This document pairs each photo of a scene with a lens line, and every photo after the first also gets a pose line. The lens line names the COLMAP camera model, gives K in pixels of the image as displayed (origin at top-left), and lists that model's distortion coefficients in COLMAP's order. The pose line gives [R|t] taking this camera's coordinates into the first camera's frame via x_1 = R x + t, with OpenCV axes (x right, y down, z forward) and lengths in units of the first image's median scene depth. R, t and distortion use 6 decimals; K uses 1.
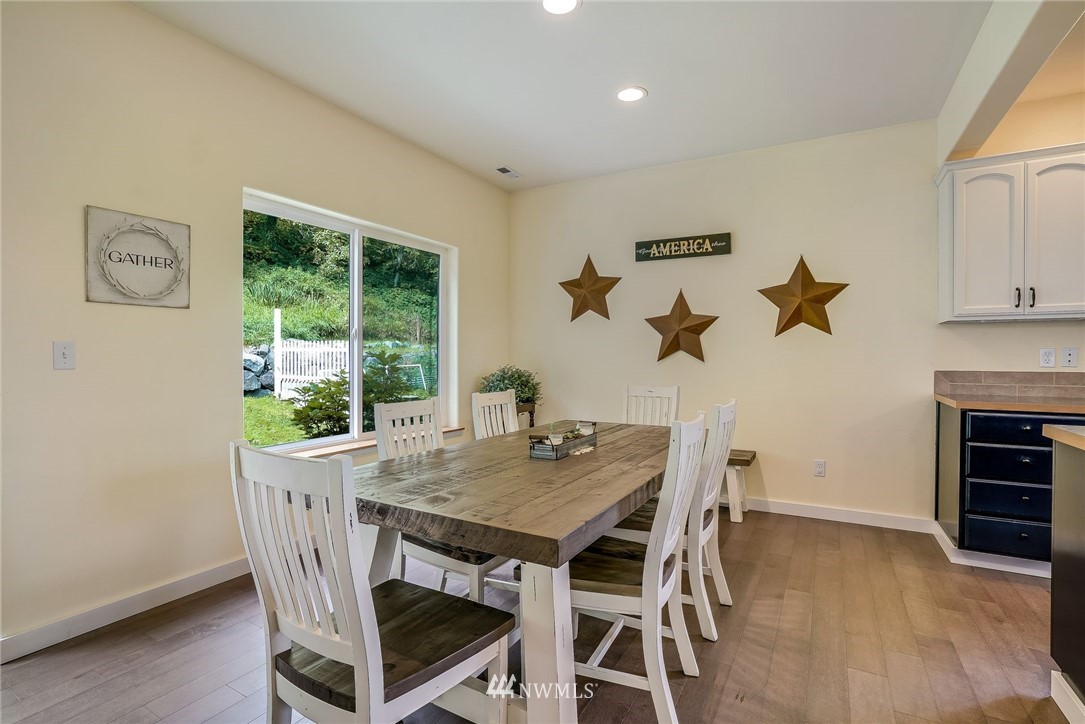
lens RADIAL K [[515.0, 0, 542.5], [0, 515.0, 362.0], [0, 0, 1]] dist [-0.058609, 0.021763]
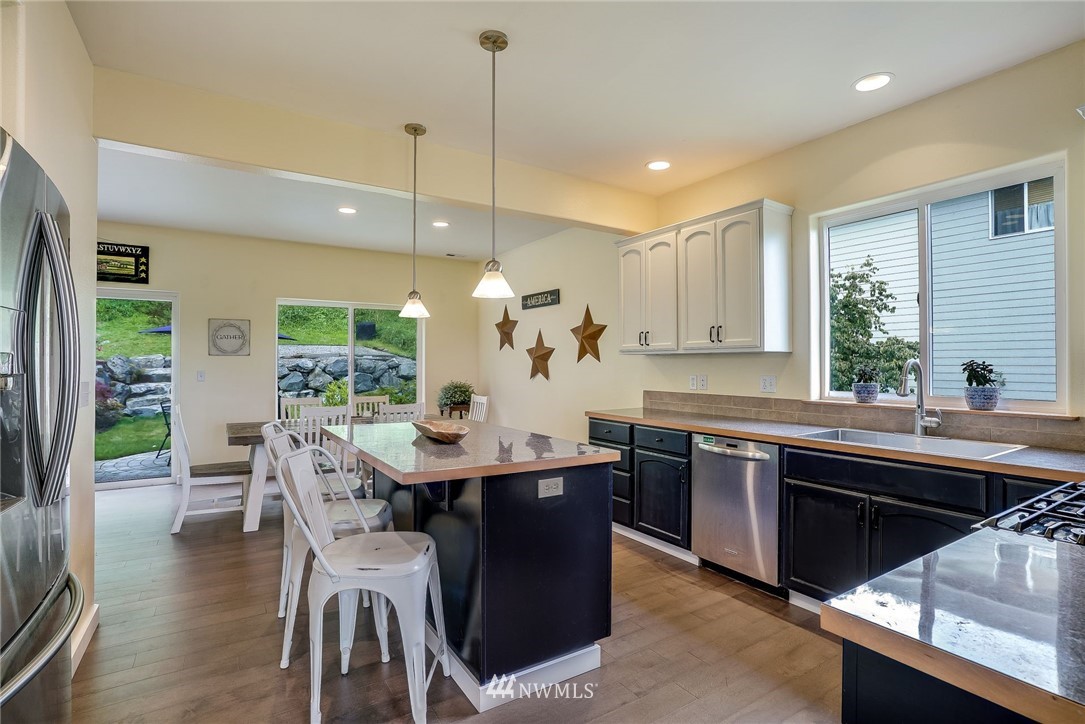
lens RADIAL K [[515.0, 0, 542.5], [0, 515.0, 362.0], [0, 0, 1]] dist [-0.058609, 0.021763]
pose [[0.884524, -0.000755, -0.466494, 1.276630], [-0.005693, 0.999907, -0.012411, -0.042104], [0.466460, 0.013634, 0.884437, -0.360393]]
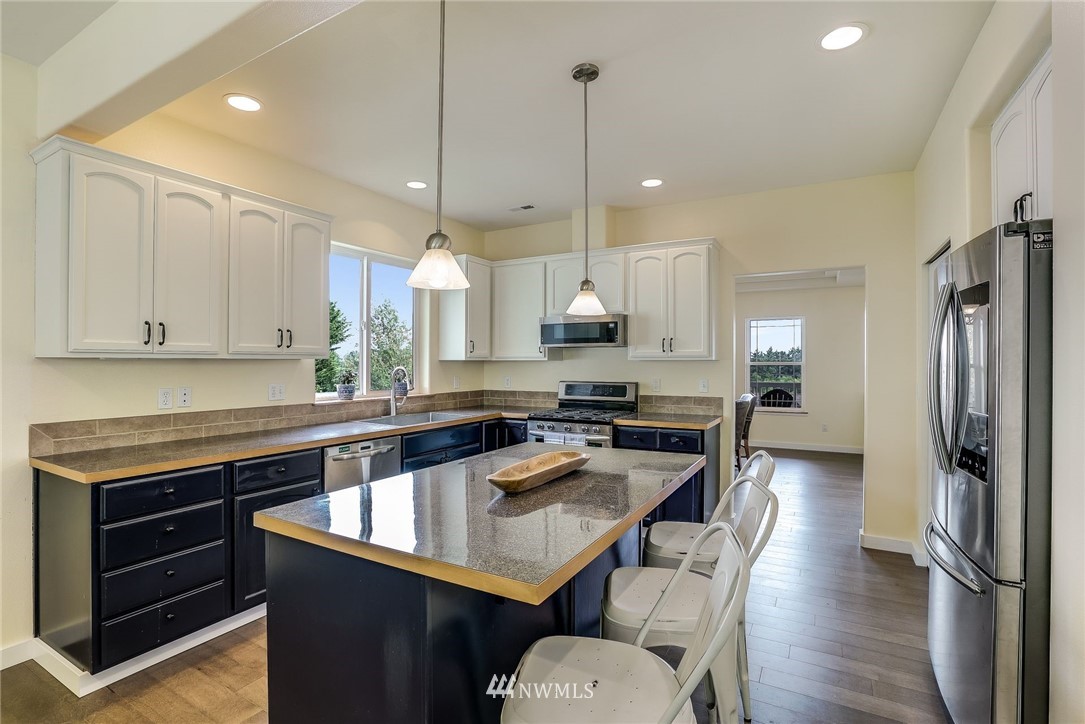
lens RADIAL K [[515.0, 0, 542.5], [0, 515.0, 362.0], [0, 0, 1]] dist [-0.058609, 0.021763]
pose [[0.008838, 0.000033, 0.999961, 0.103781], [0.008589, 0.999963, -0.000109, -0.068806], [-0.999924, 0.008589, 0.008838, 0.296595]]
